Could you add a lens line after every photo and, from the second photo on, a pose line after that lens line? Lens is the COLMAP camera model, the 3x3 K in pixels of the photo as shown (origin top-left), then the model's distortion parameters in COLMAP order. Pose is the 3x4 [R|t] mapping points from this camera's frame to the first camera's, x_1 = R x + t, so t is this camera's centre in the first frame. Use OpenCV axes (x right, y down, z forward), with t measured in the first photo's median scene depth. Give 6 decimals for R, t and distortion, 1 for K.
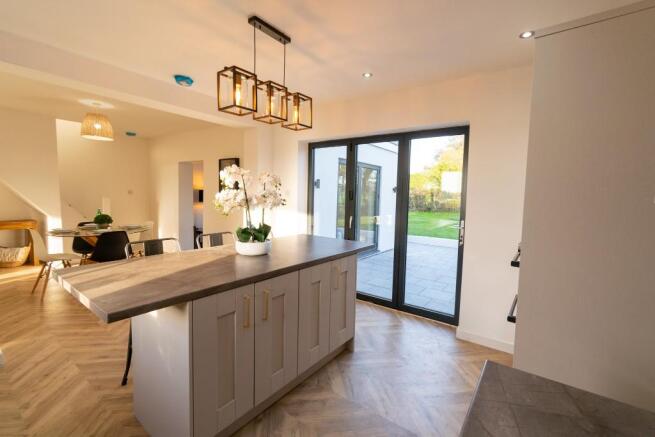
lens RADIAL K [[289.6, 0, 328.0], [0, 289.6, 215.5], [0, 0, 1]] dist [0.001681, 0.000366]
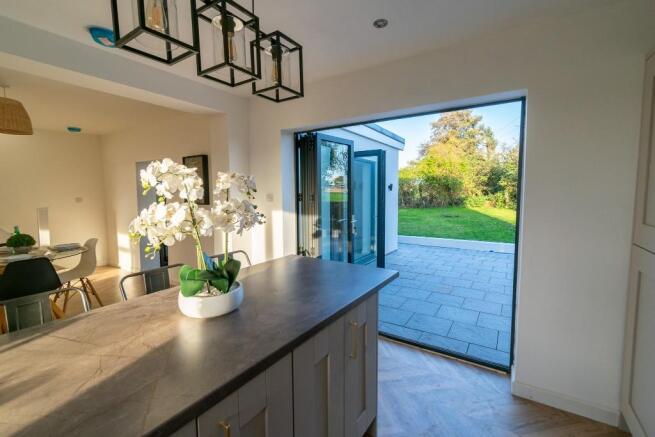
lens RADIAL K [[289.6, 0, 328.0], [0, 289.6, 215.5], [0, 0, 1]] dist [0.001681, 0.000366]
pose [[0.997932, -0.034950, 0.053946, -0.043667], [0.034561, 0.999370, 0.008116, -0.053087], [-0.054196, -0.006235, 0.998511, 0.373570]]
